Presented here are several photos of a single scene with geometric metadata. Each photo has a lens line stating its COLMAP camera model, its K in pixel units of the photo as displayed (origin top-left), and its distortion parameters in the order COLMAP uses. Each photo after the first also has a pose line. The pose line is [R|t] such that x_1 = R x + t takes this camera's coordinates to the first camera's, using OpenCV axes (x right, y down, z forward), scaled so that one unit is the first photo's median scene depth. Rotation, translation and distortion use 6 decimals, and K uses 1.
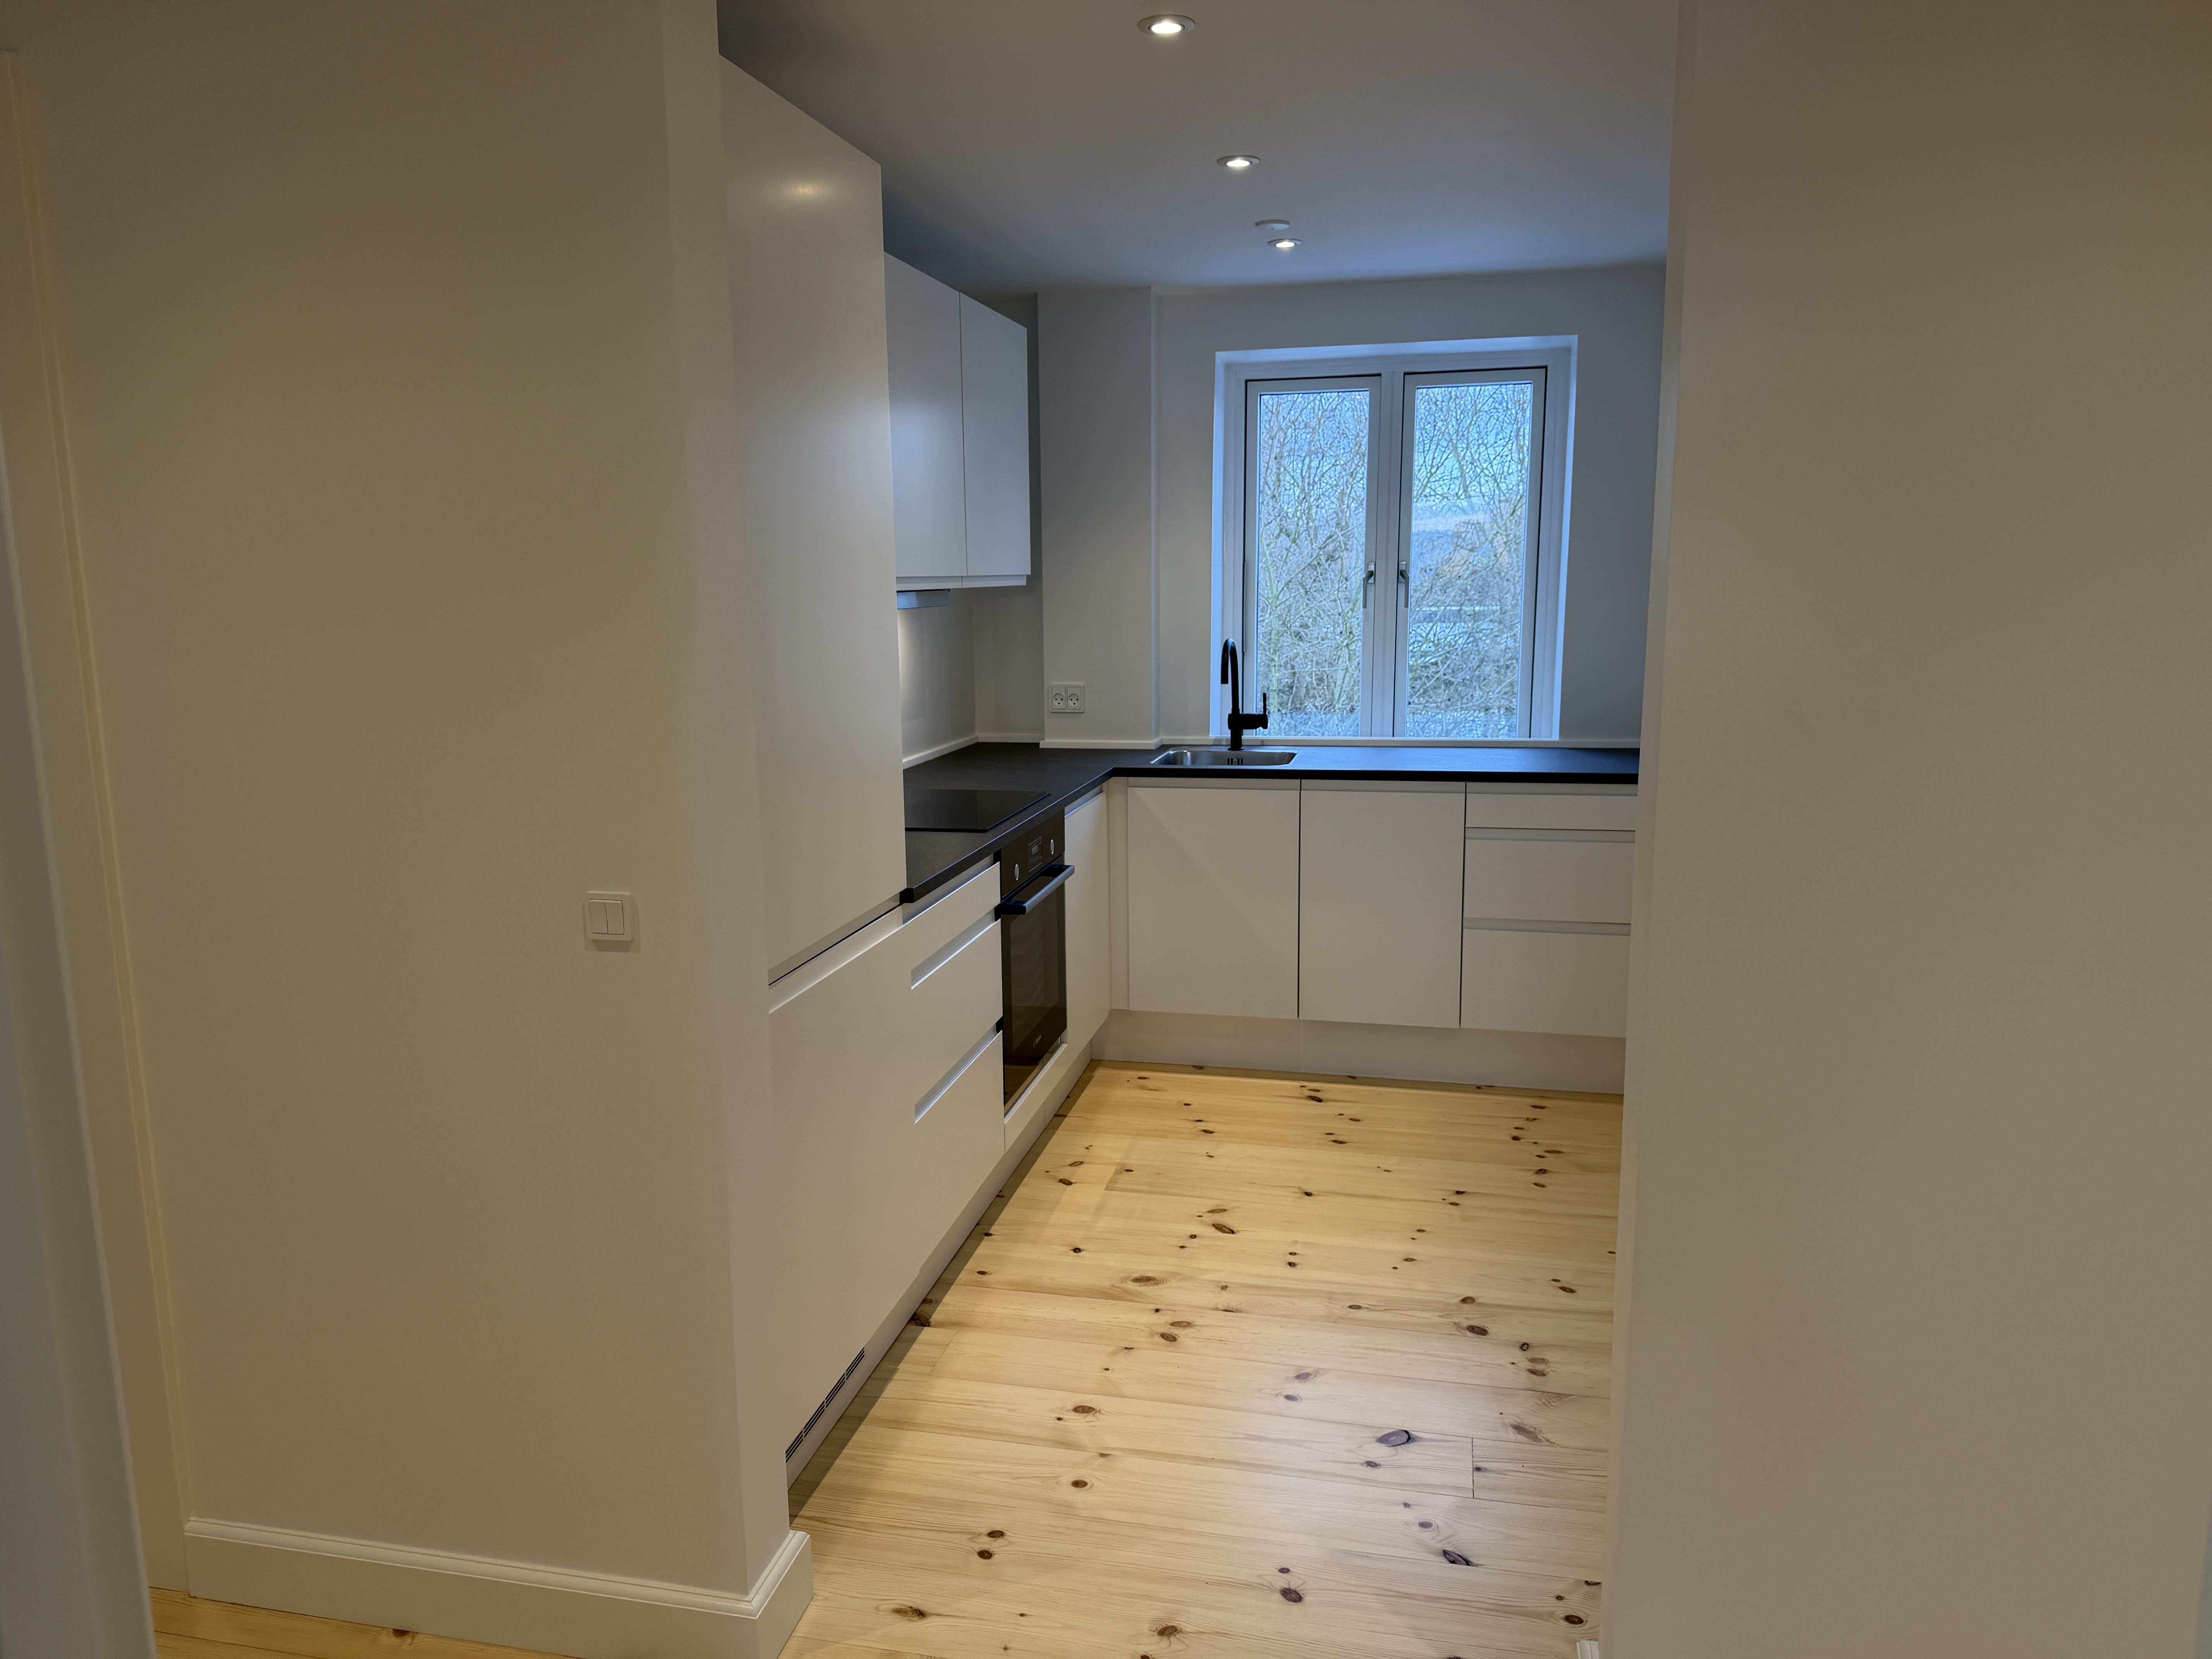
lens RADIAL K [[1544.6, 0, 1094.6], [0, 1544.6, 829.7], [0, 0, 1]] dist [0.004643, -0.026953]
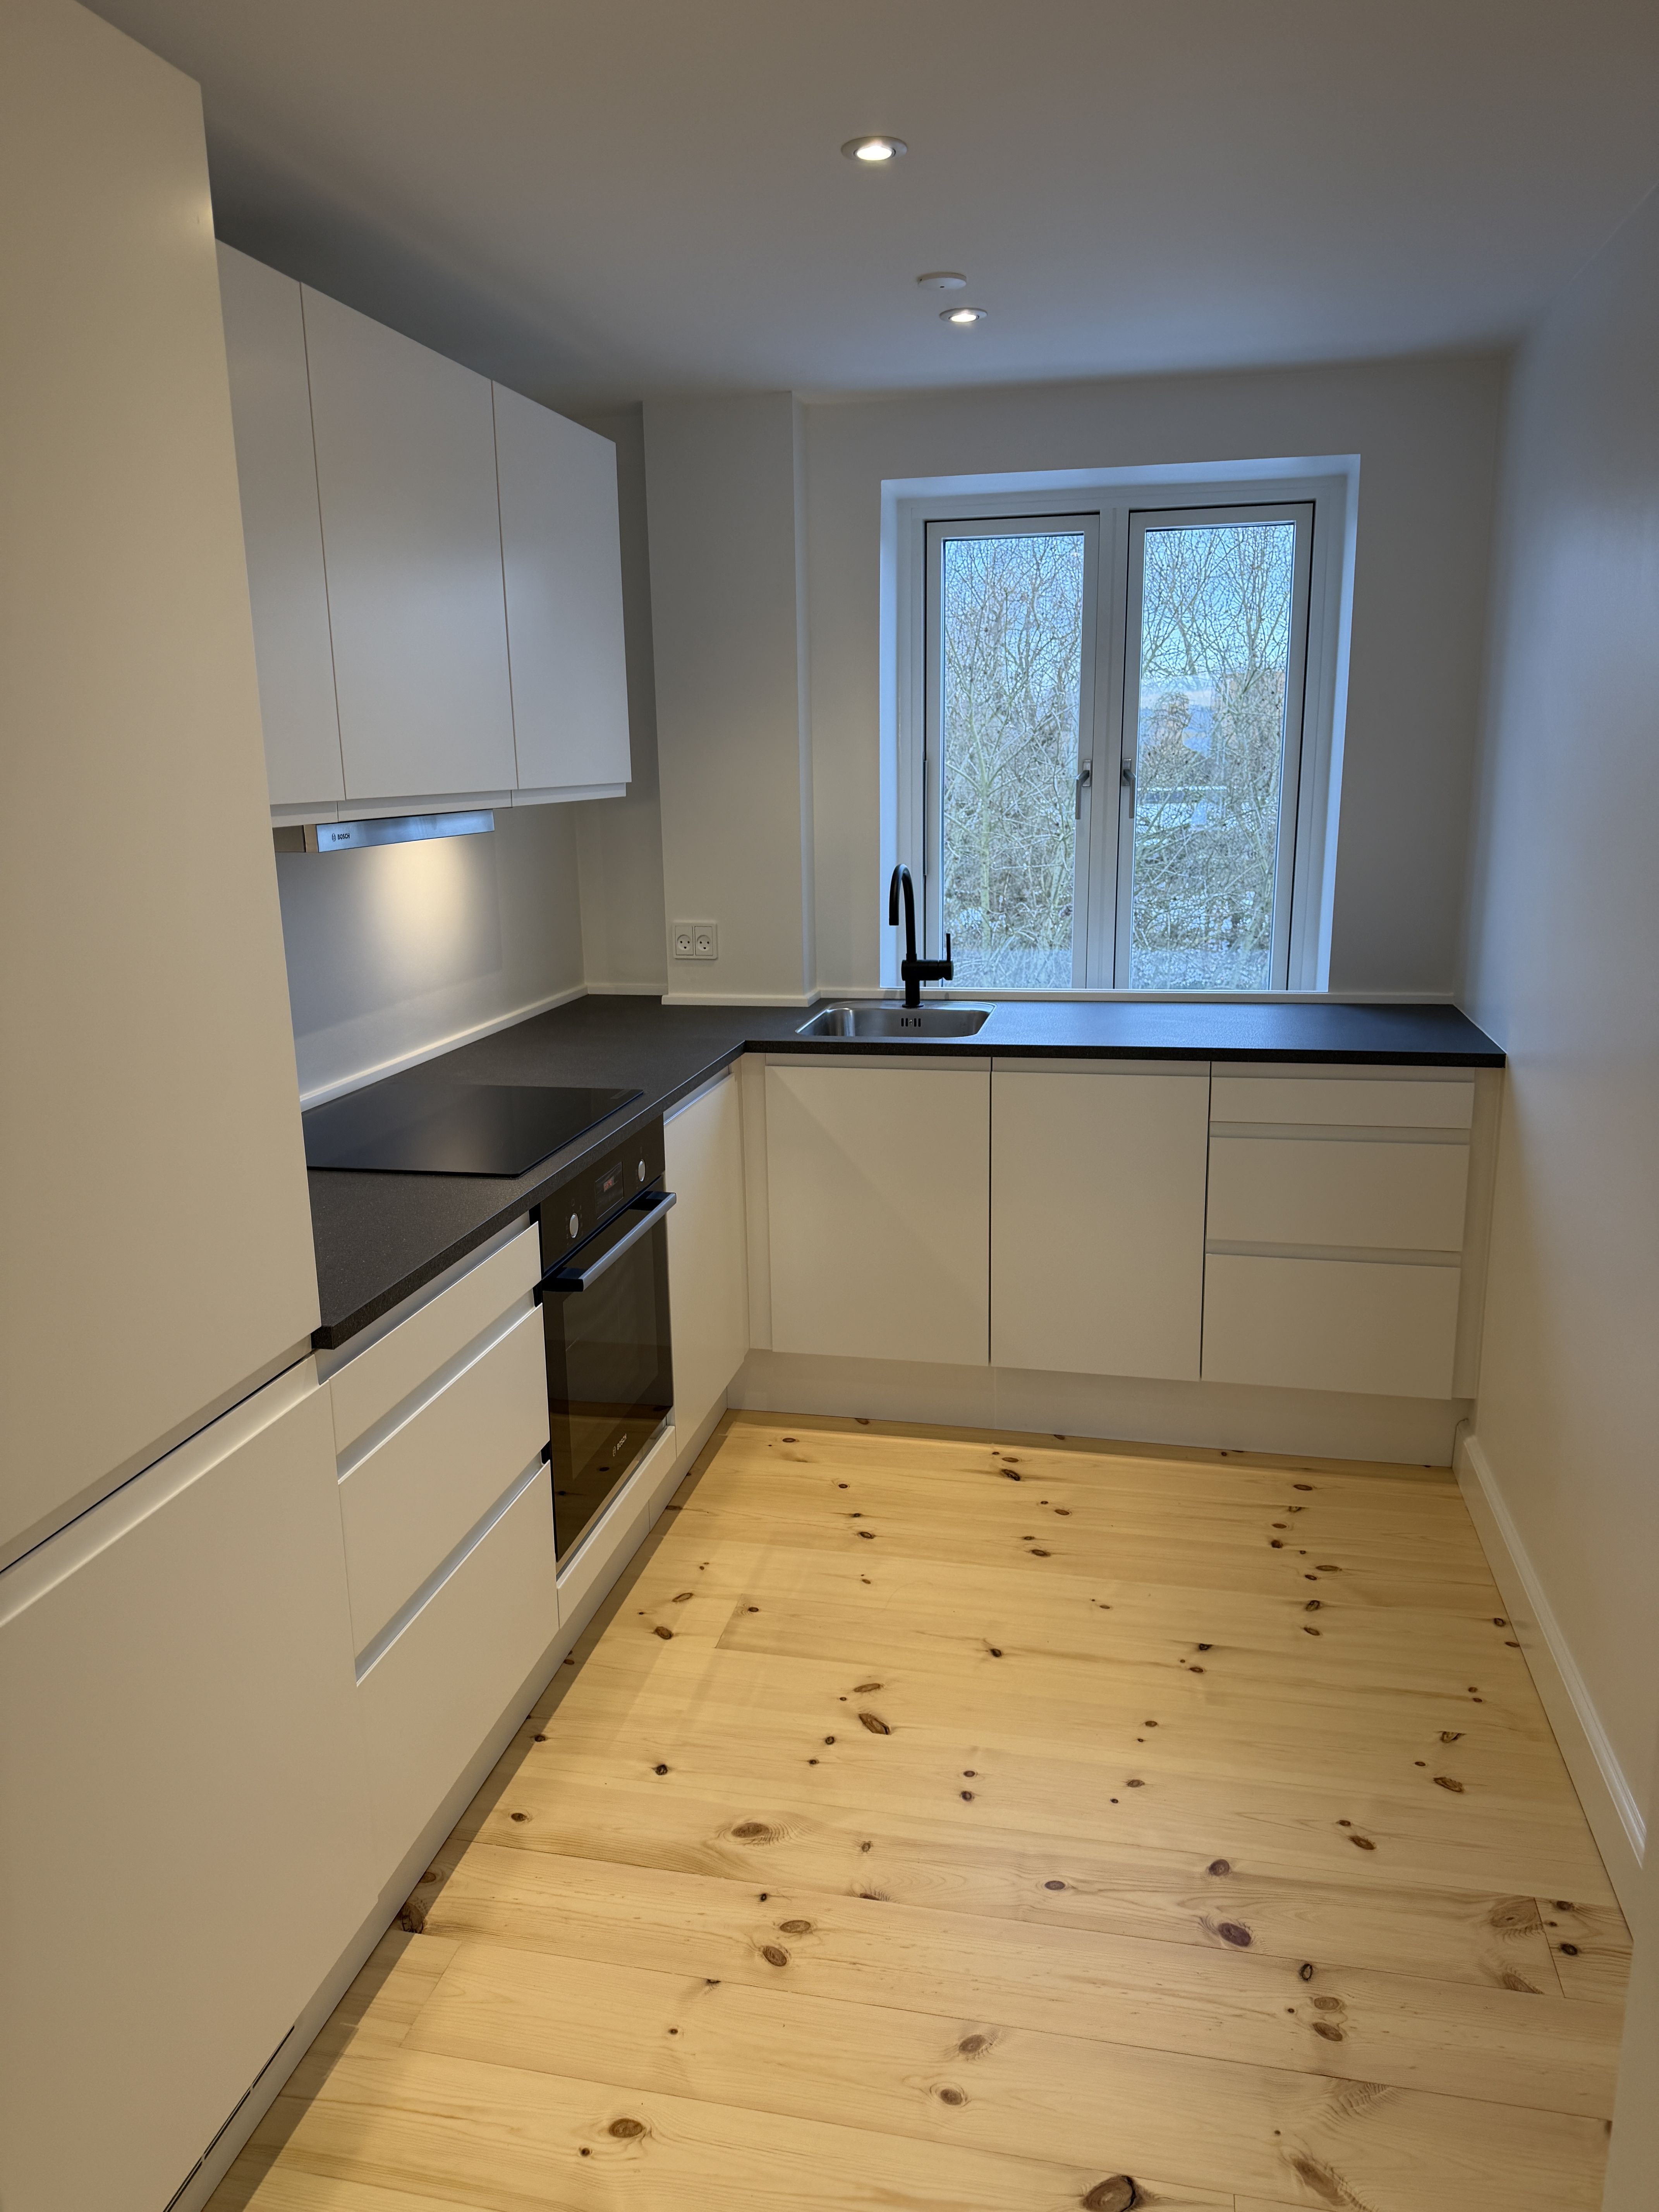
lens RADIAL K [[1544.6, 0, 834.3], [0, 1544.6, 1106.3], [0, 0, 1]] dist [0.004643, -0.026953]
pose [[0.999899, -0.009282, 0.010733, 0.051694], [0.008616, 0.998130, 0.060512, -0.057975], [-0.011275, -0.060414, 0.998110, 0.263414]]
